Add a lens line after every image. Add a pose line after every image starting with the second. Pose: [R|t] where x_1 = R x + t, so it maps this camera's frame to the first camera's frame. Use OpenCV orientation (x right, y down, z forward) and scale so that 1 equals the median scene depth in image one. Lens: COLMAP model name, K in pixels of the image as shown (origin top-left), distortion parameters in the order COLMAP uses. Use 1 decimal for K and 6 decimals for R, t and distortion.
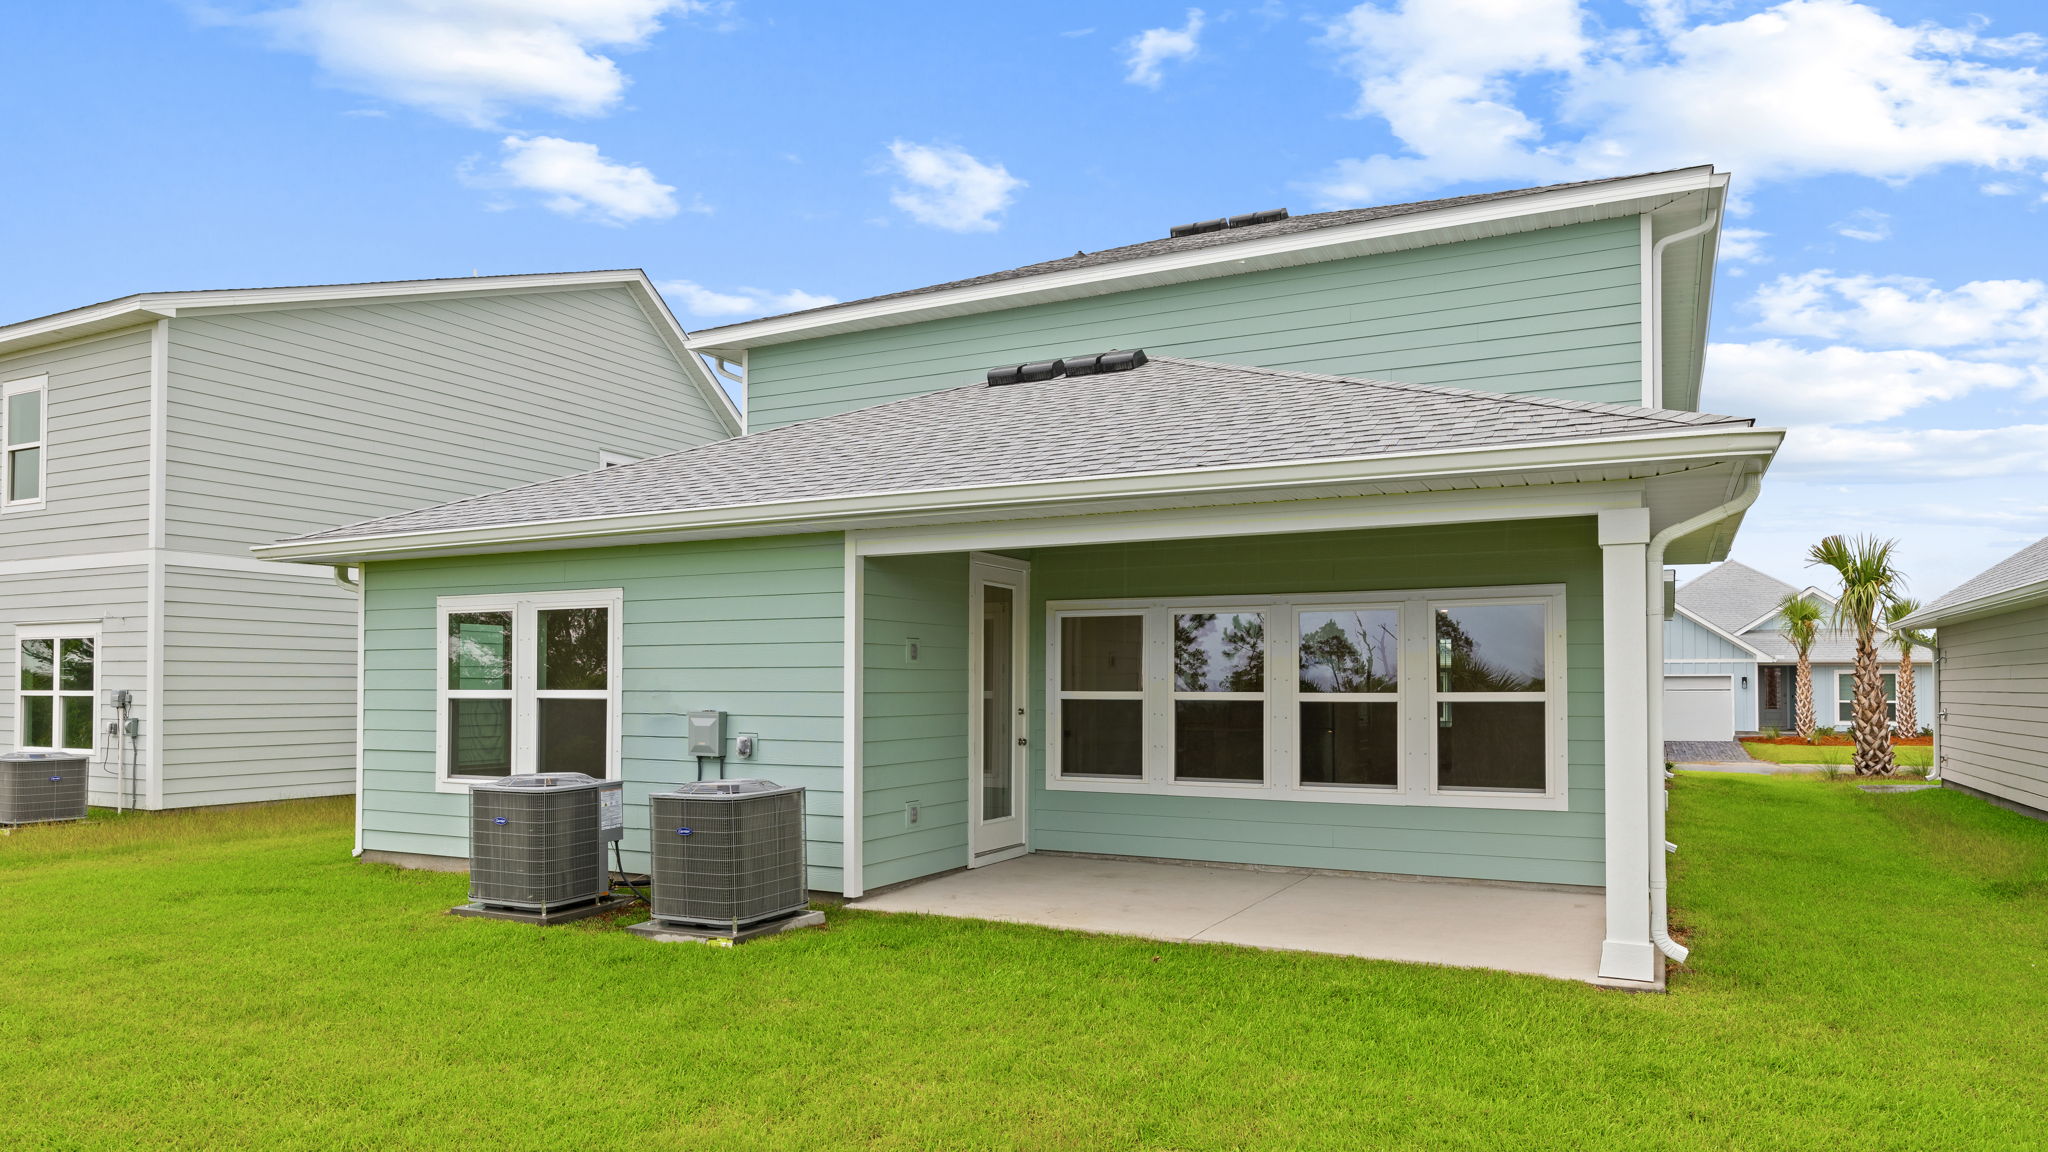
lens RADIAL K [[816.8, 0, 1024.7], [0, 816.8, 660.8], [0, 0, 1]] dist [0.001412, 0.000007]
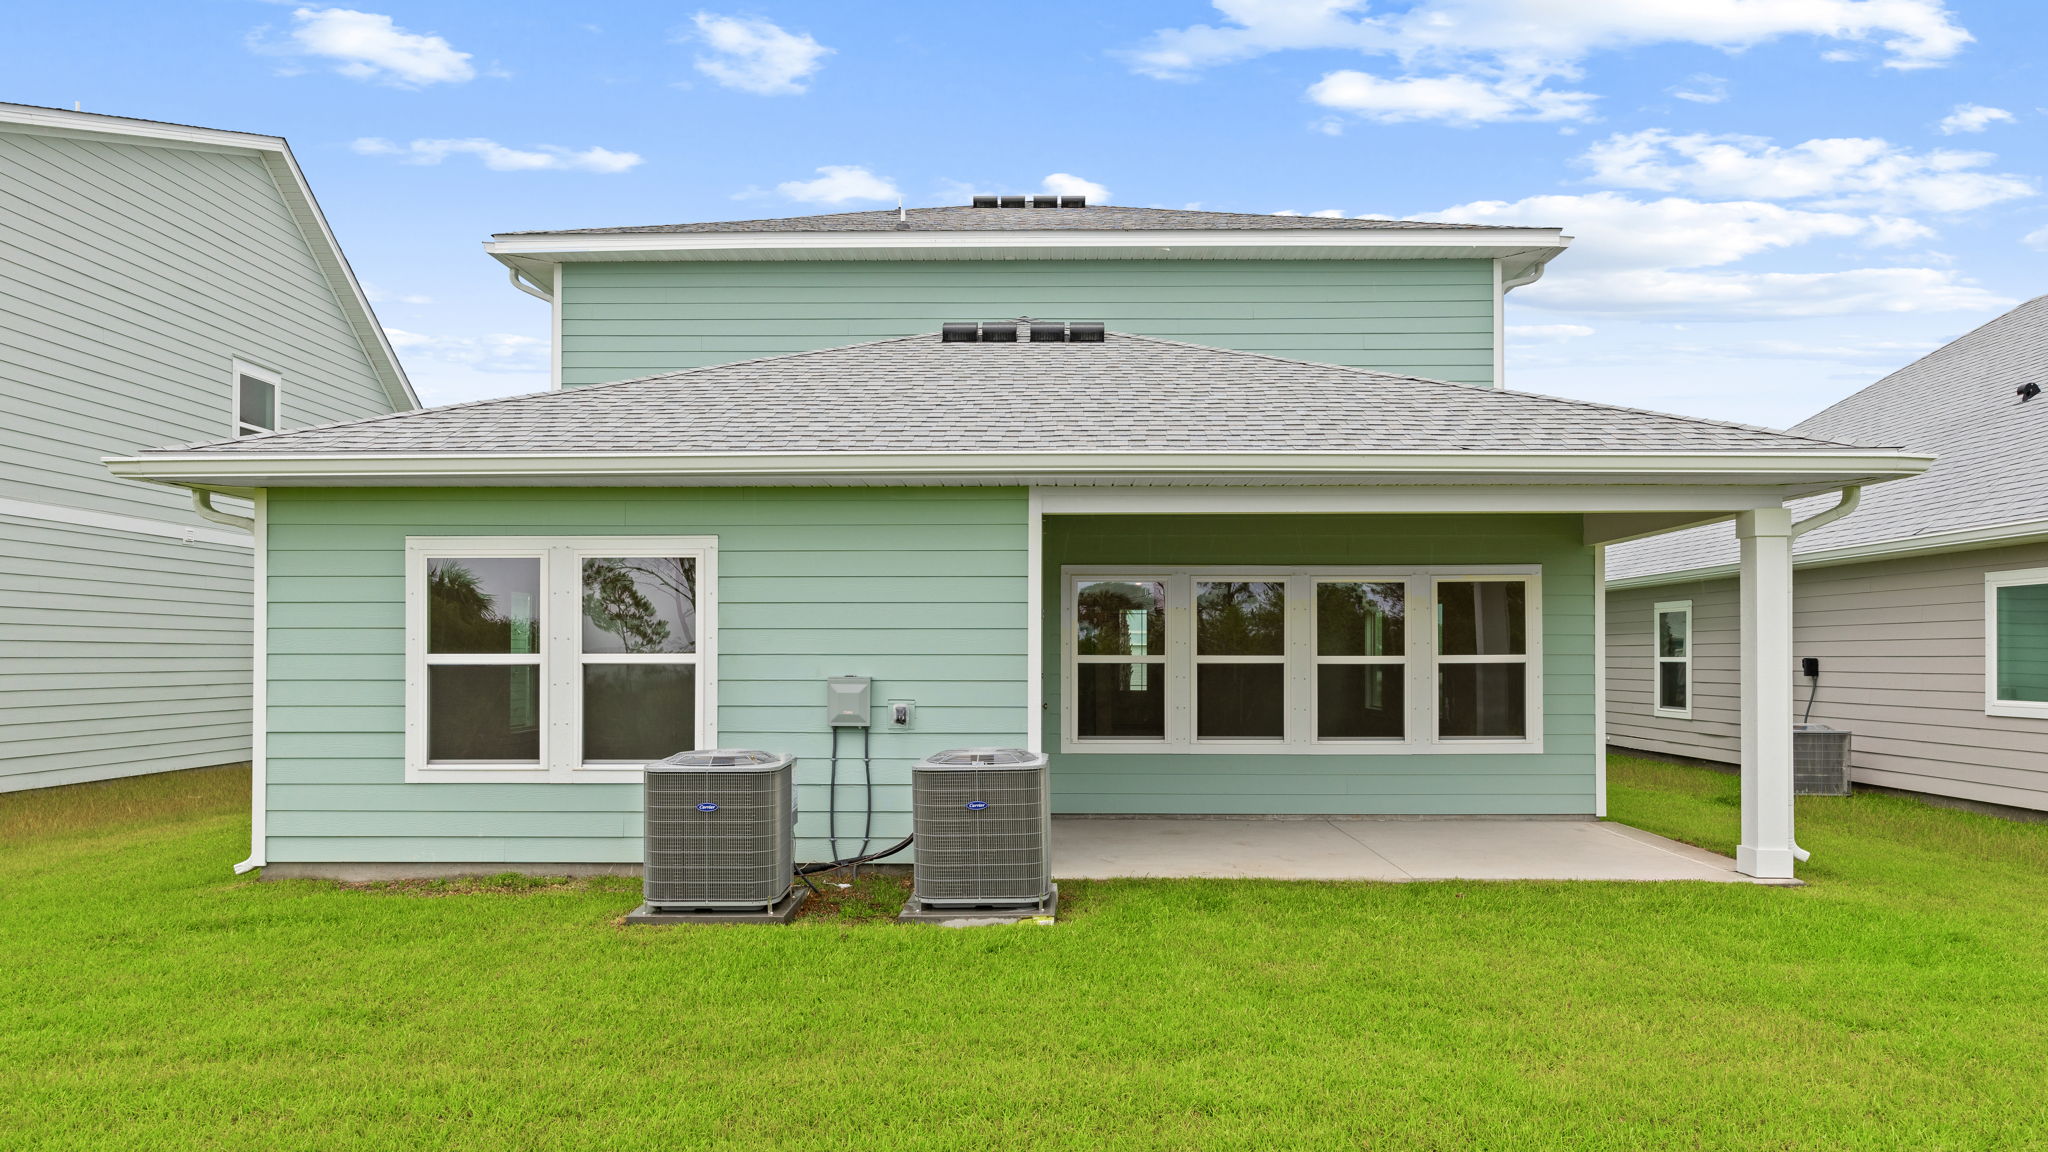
lens RADIAL K [[819.2, 0, 1018.4], [0, 819.2, 637.7], [0, 0, 1]] dist [0.000459, 0.000642]
pose [[0.956008, 0.005441, 0.293289, -0.441980], [-0.009274, 0.999889, 0.011678, 0.005770], [-0.293192, -0.013884, 0.955953, 0.074495]]
